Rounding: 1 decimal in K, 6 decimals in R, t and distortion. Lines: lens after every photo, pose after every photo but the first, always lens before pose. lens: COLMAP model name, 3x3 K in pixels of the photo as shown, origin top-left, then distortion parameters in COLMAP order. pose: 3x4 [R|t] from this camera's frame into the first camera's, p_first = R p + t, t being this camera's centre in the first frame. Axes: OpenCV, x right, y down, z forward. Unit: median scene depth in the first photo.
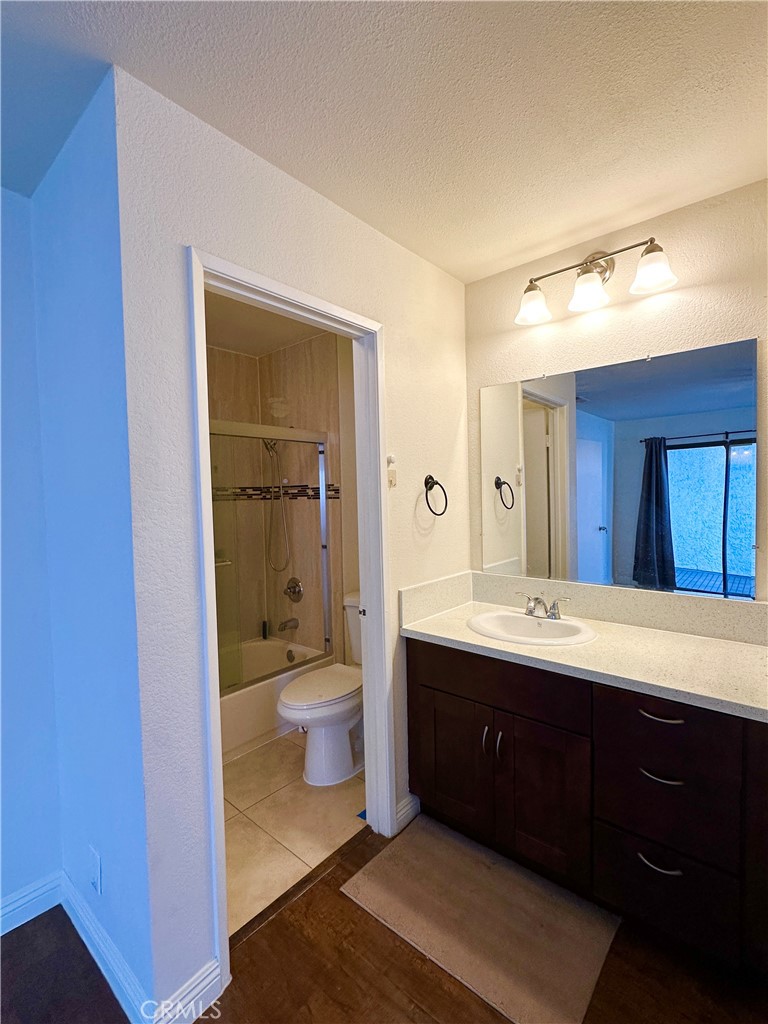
lens RADIAL K [[463.5, 0, 382.6], [0, 463.5, 513.2], [0, 0, 1]] dist [-0.004907, 0.000748]
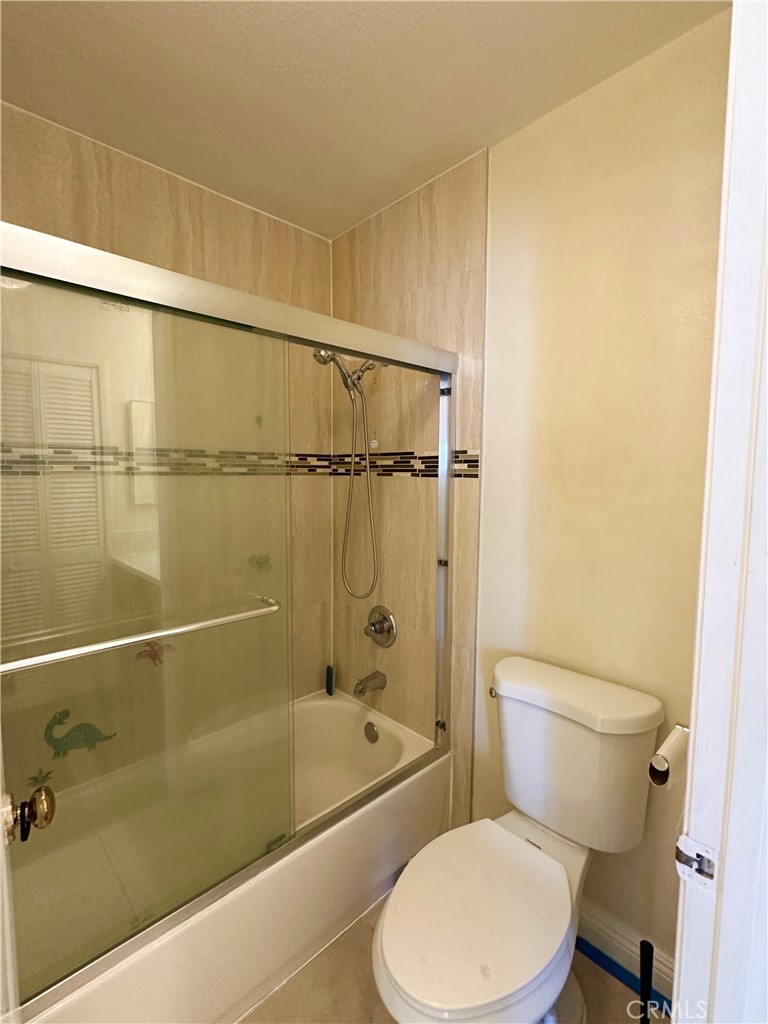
lens RADIAL K [[463.5, 0, 382.6], [0, 463.5, 511.2], [0, 0, 1]] dist [-0.004907, 0.000748]
pose [[0.993659, 0.036928, -0.106194, -0.131333], [-0.032277, 0.998457, 0.045191, -0.011867], [0.107699, -0.041477, 0.993318, 0.410710]]
